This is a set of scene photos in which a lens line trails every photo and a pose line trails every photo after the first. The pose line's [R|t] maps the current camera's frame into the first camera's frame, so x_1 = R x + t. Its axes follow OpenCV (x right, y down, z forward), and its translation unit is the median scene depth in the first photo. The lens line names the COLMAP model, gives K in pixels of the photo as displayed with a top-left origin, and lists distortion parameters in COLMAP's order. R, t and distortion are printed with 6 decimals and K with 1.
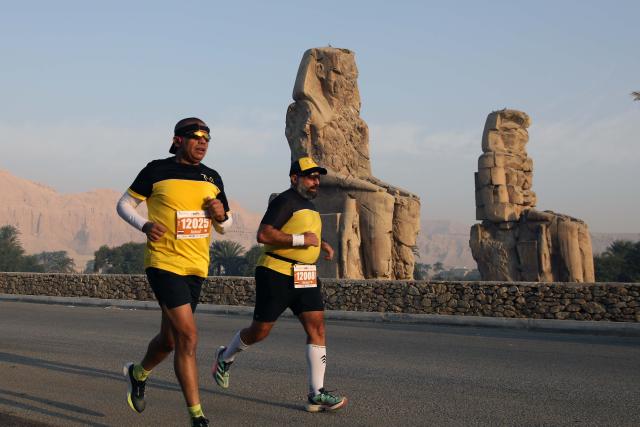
lens RADIAL K [[1361.9, 0, 320.0], [0, 1361.9, 215.0], [0, 0, 1]] dist [0.133258, 0.000000]
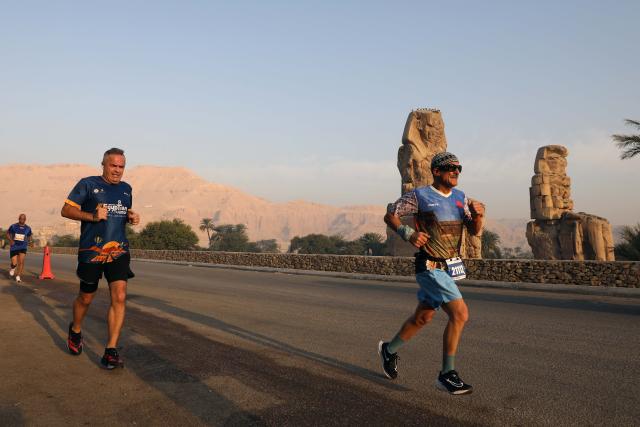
lens RADIAL K [[1361.9, 0, 320.0], [0, 1361.9, 214.1], [0, 0, 1]] dist [0.133258, 0.000000]
pose [[0.939792, -0.005767, -0.341698, 0.425165], [0.009864, 0.999899, 0.010256, -0.020099], [0.341605, -0.013009, 0.939754, -0.513087]]
